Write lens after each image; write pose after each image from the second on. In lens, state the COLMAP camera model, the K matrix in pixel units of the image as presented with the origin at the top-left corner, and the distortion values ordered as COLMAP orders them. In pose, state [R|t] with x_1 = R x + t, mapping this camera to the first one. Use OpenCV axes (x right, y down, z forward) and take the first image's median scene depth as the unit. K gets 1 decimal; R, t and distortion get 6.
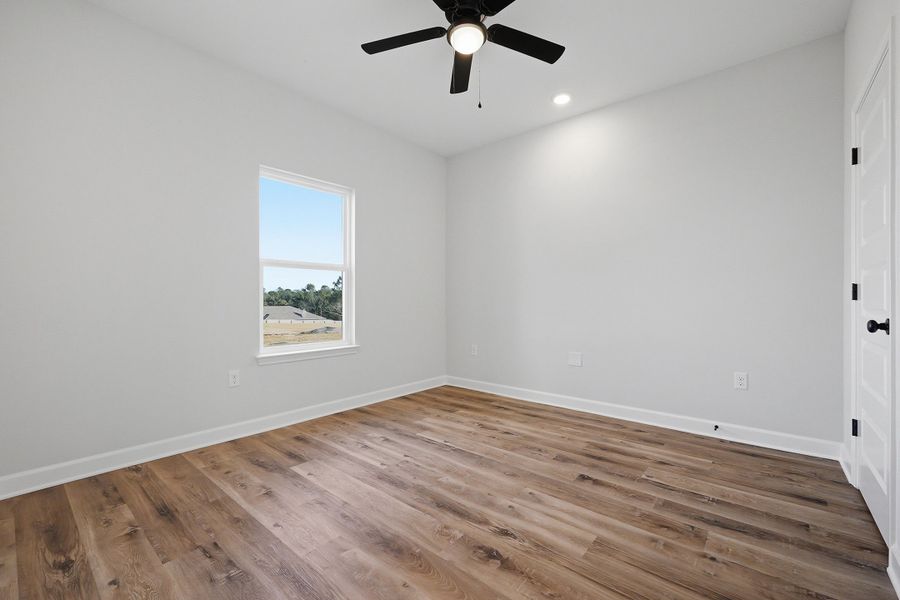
lens RADIAL K [[385.2, 0, 450.4], [0, 385.2, 296.8], [0, 0, 1]] dist [-0.001583, 0.000005]
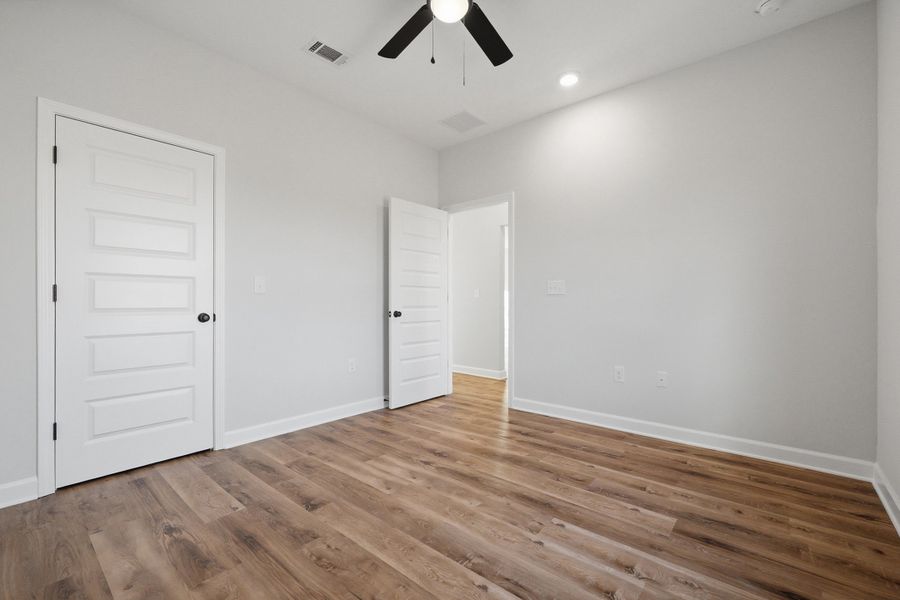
lens RADIAL K [[385.2, 0, 450.4], [0, 385.2, 296.8], [0, 0, 1]] dist [-0.001583, 0.000005]
pose [[-0.999989, -0.001122, 0.004491, 0.038376], [-0.001223, 0.999745, -0.022544, 0.017159], [-0.004464, -0.022550, -0.999736, 1.980387]]
